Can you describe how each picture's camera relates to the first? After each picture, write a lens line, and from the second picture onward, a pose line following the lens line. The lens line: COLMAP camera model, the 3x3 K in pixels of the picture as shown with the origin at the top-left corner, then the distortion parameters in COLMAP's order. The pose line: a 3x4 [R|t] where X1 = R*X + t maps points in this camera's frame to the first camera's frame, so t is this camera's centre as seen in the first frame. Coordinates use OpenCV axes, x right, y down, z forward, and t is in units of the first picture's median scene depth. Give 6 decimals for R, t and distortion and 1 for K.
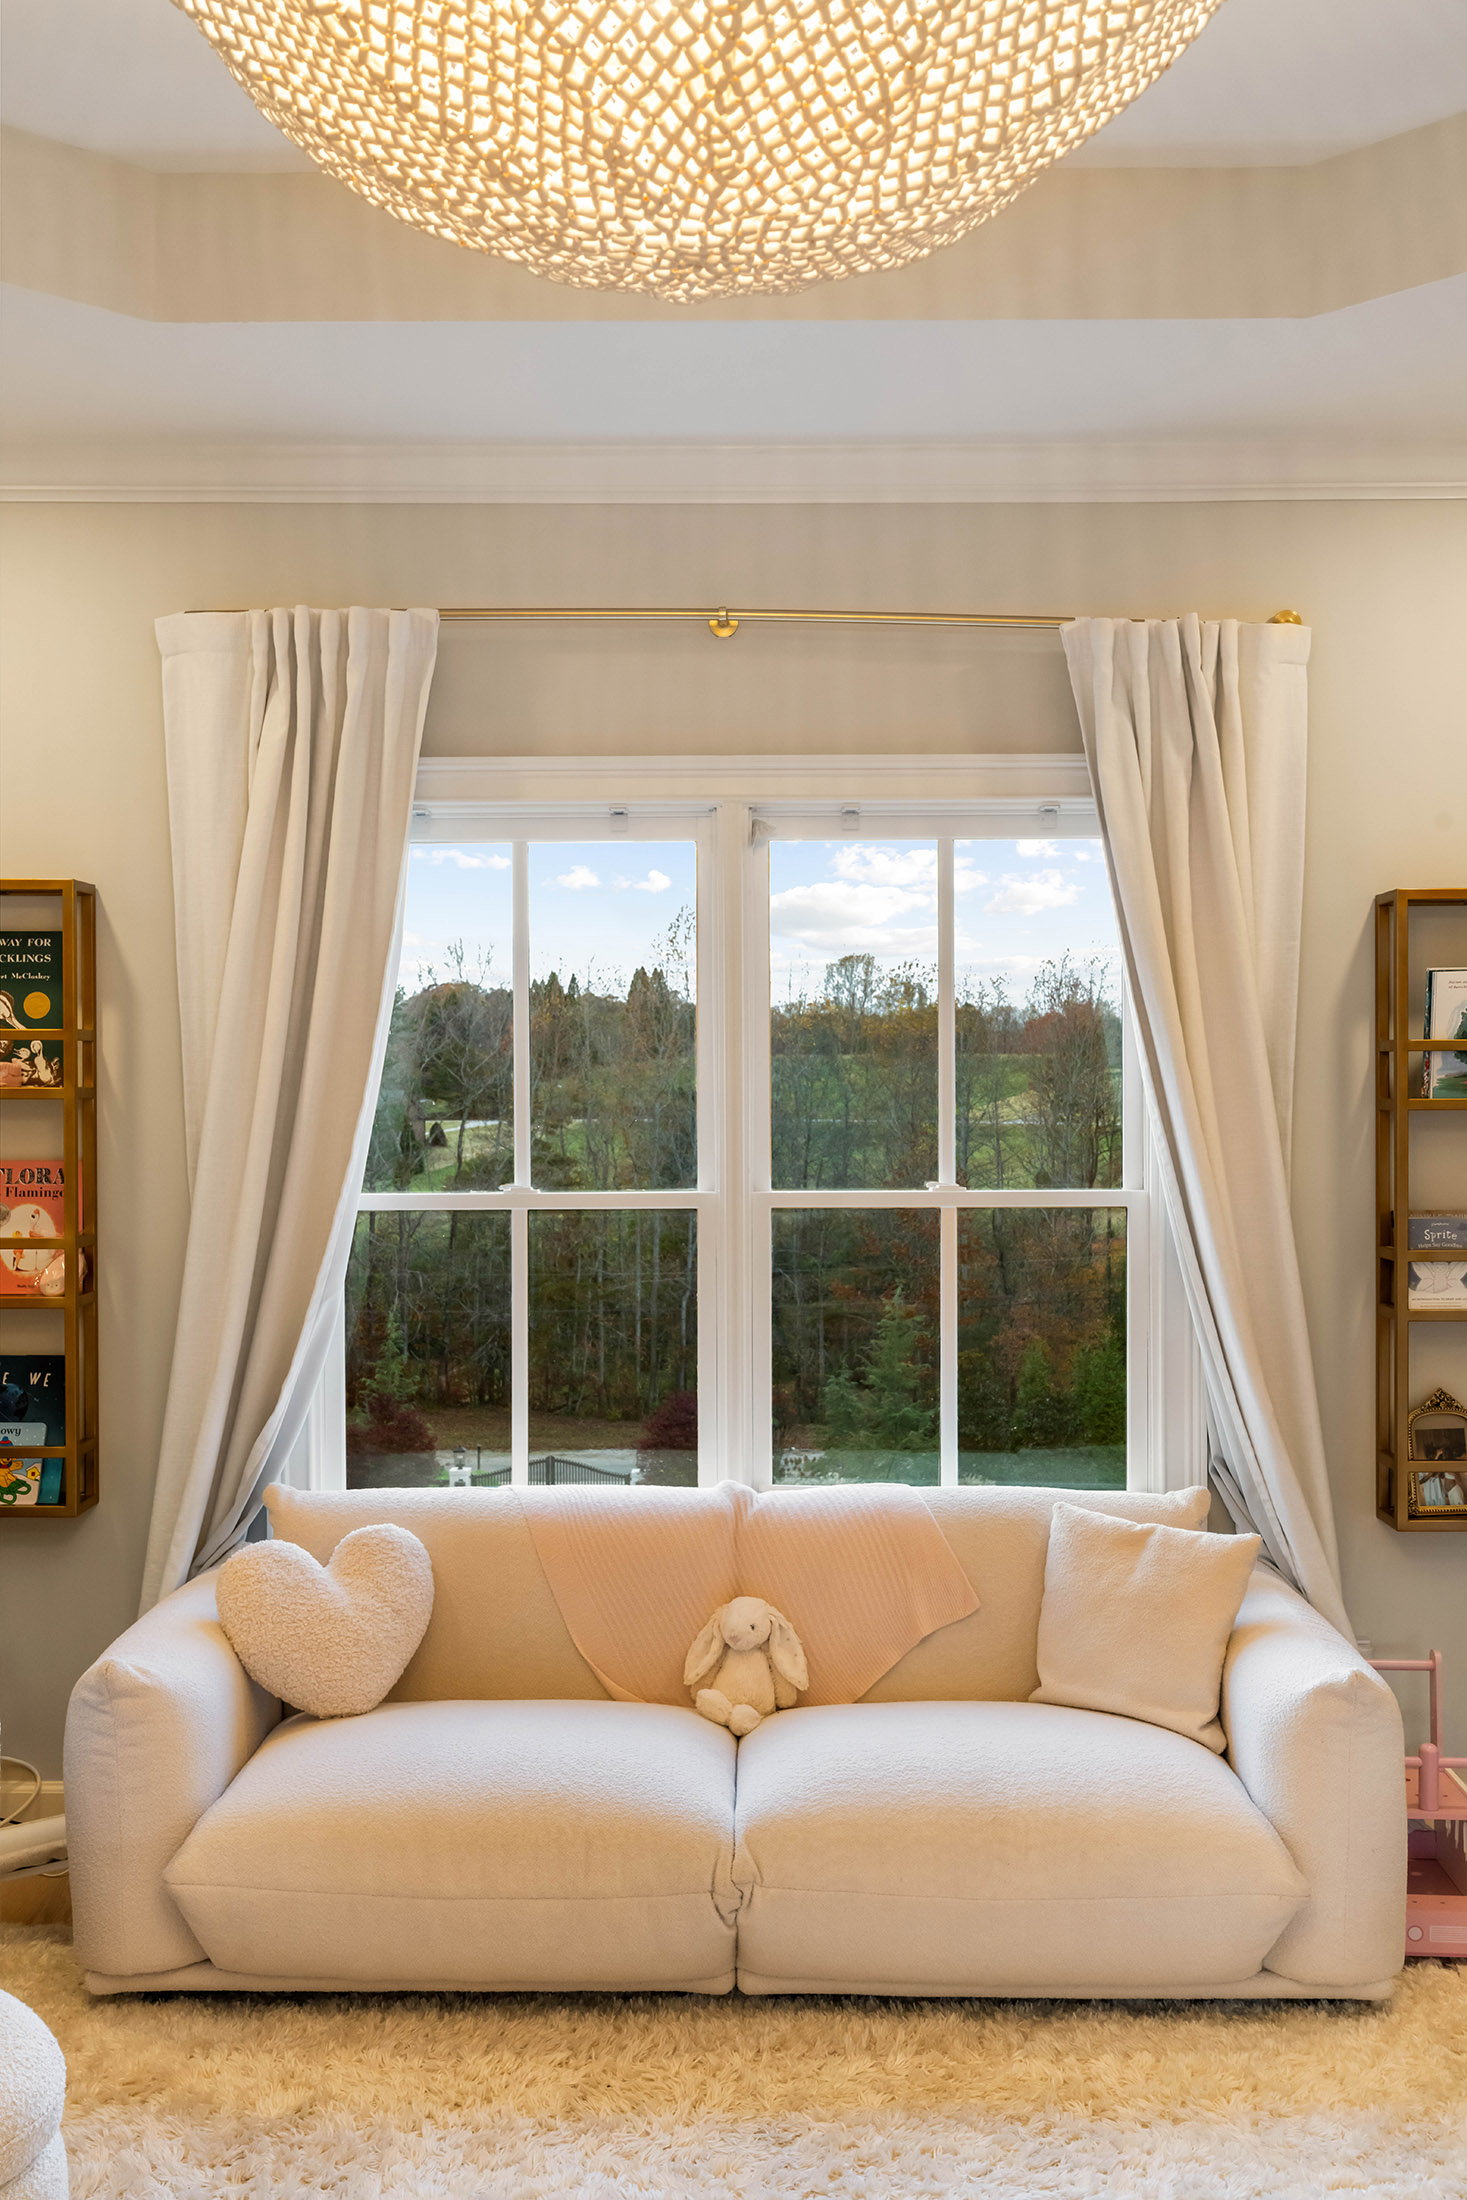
lens RADIAL K [[2182.3, 0, 733.5], [0, 2182.3, 1102.5], [0, 0, 1]] dist [0.026925, 0.000000]
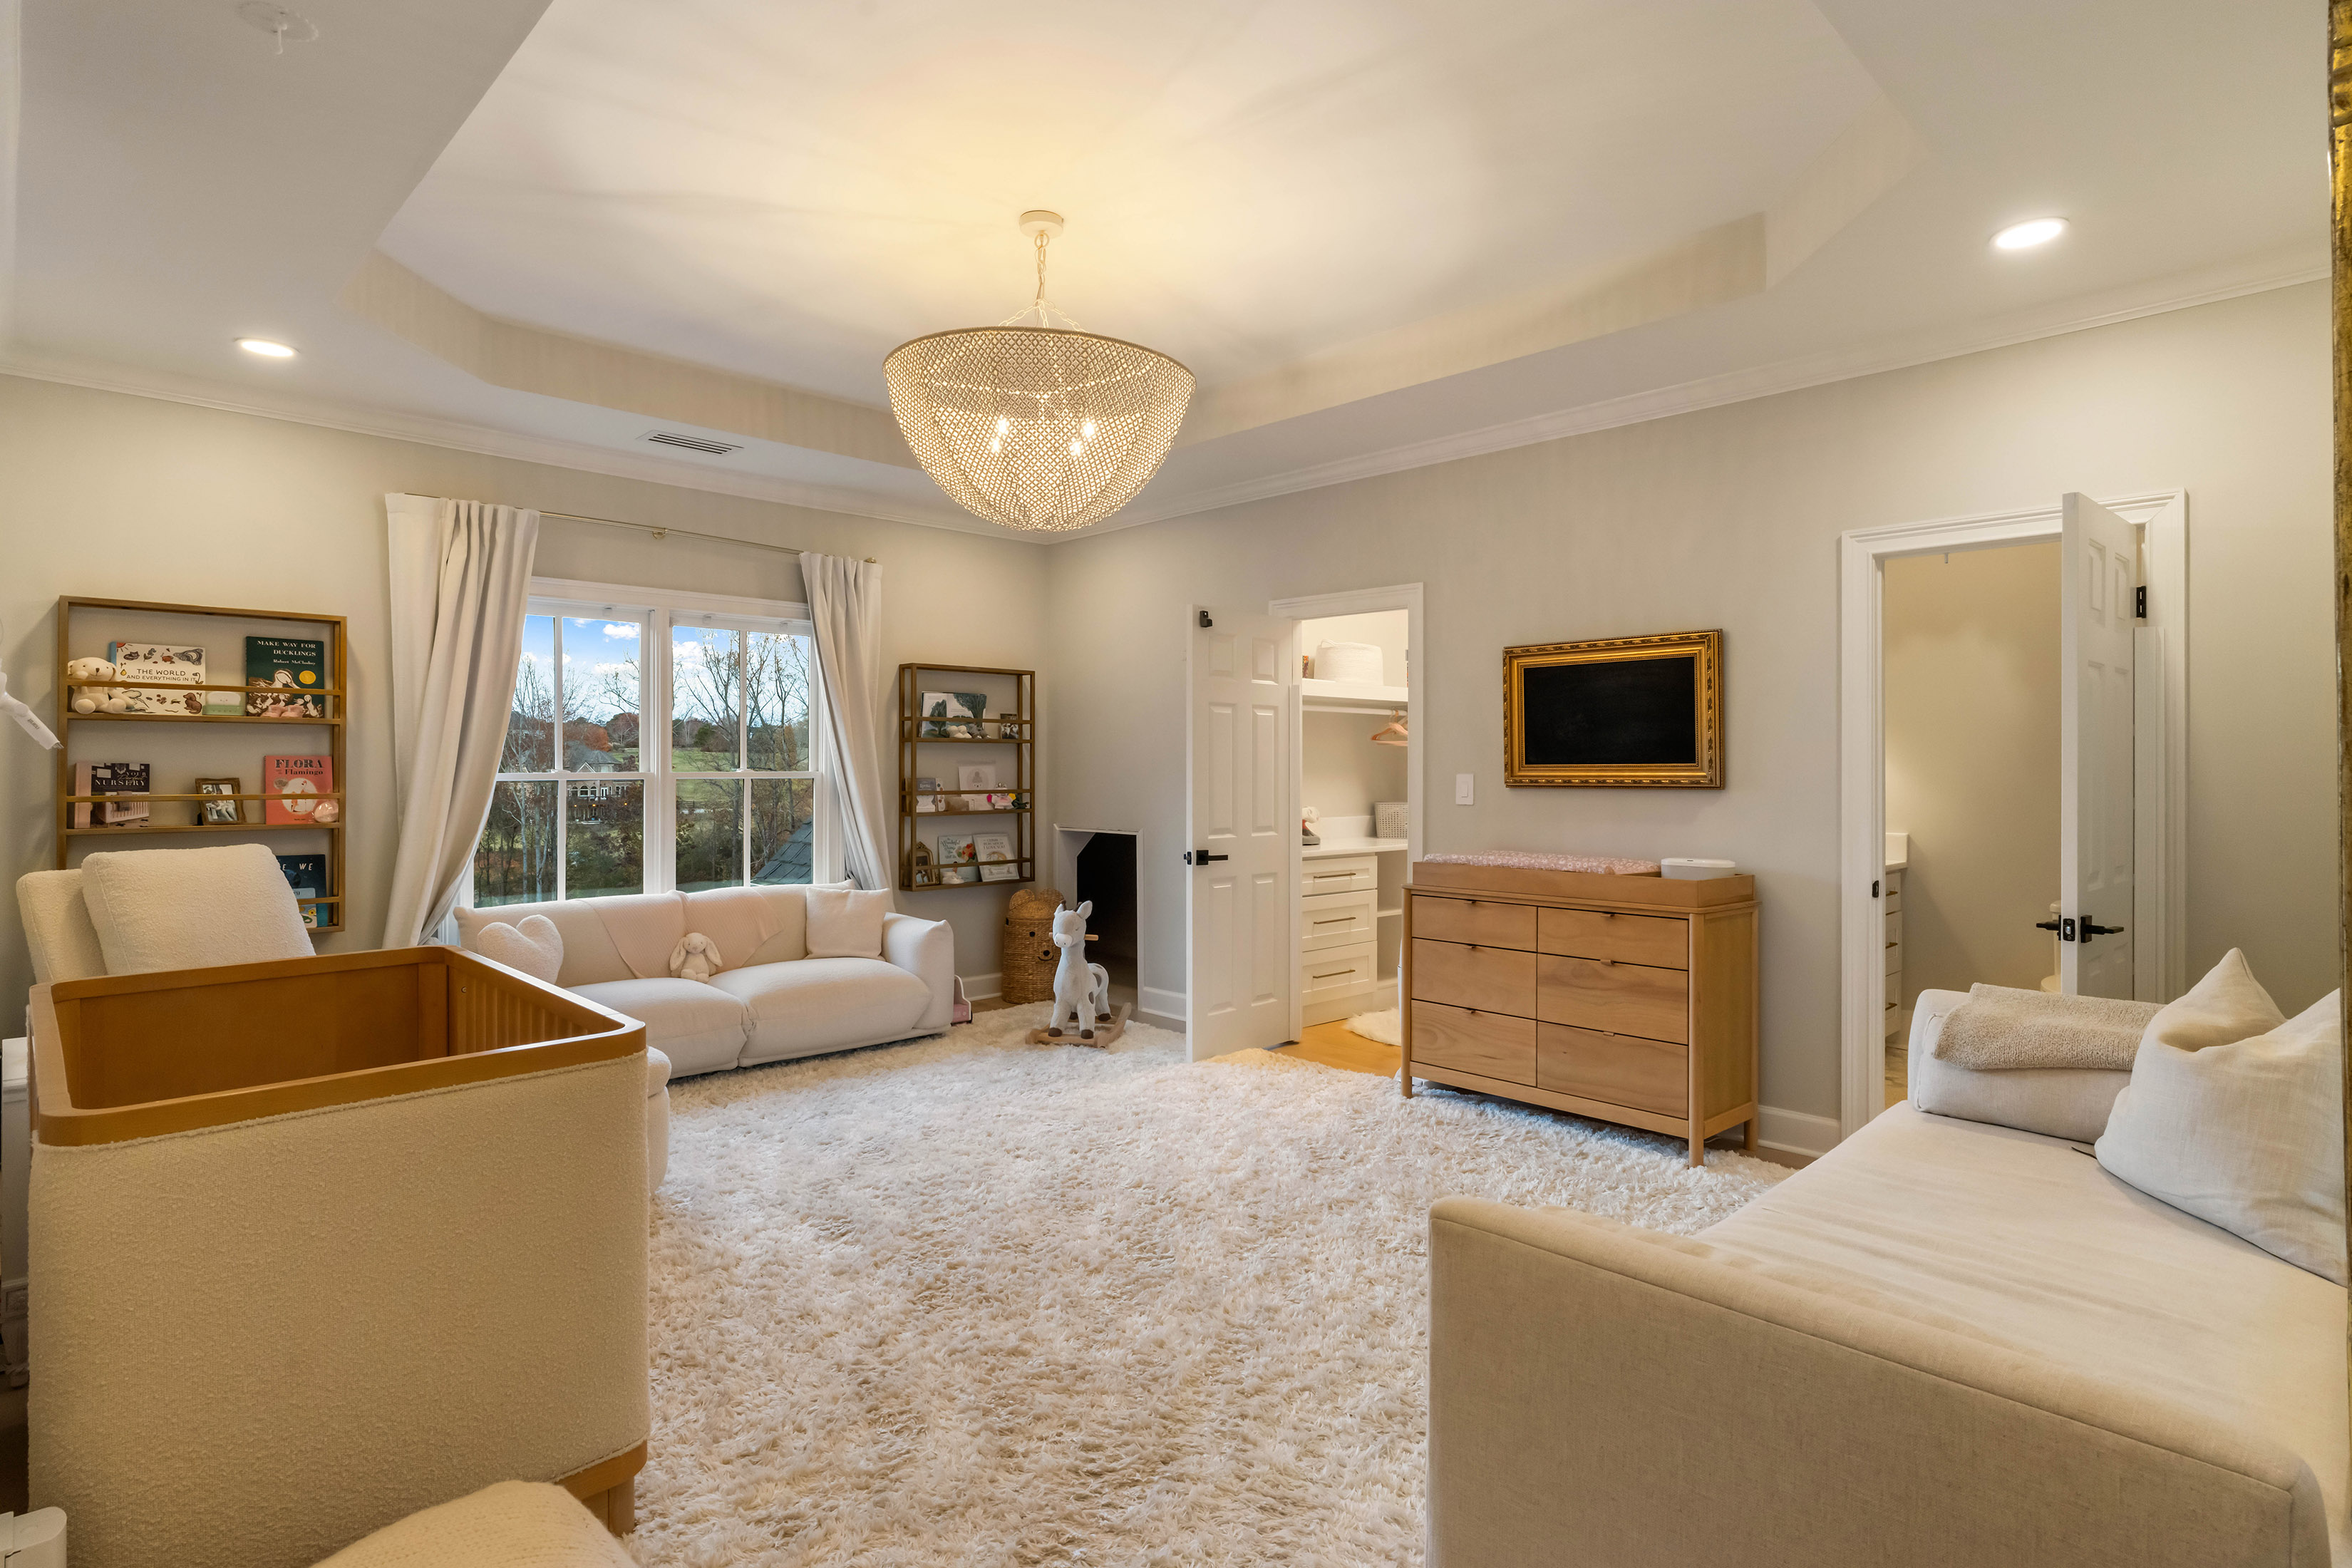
lens RADIAL K [[1201.7, 0, 1176.5], [0, 1201.7, 776.0], [0, 0, 1]] dist [0.000215, 0.000036]
pose [[0.707820, -0.002534, 0.706388, -0.539663], [0.010037, 0.999929, -0.006471, 0.060707], [-0.706321, 0.011670, 0.707795, -0.329306]]
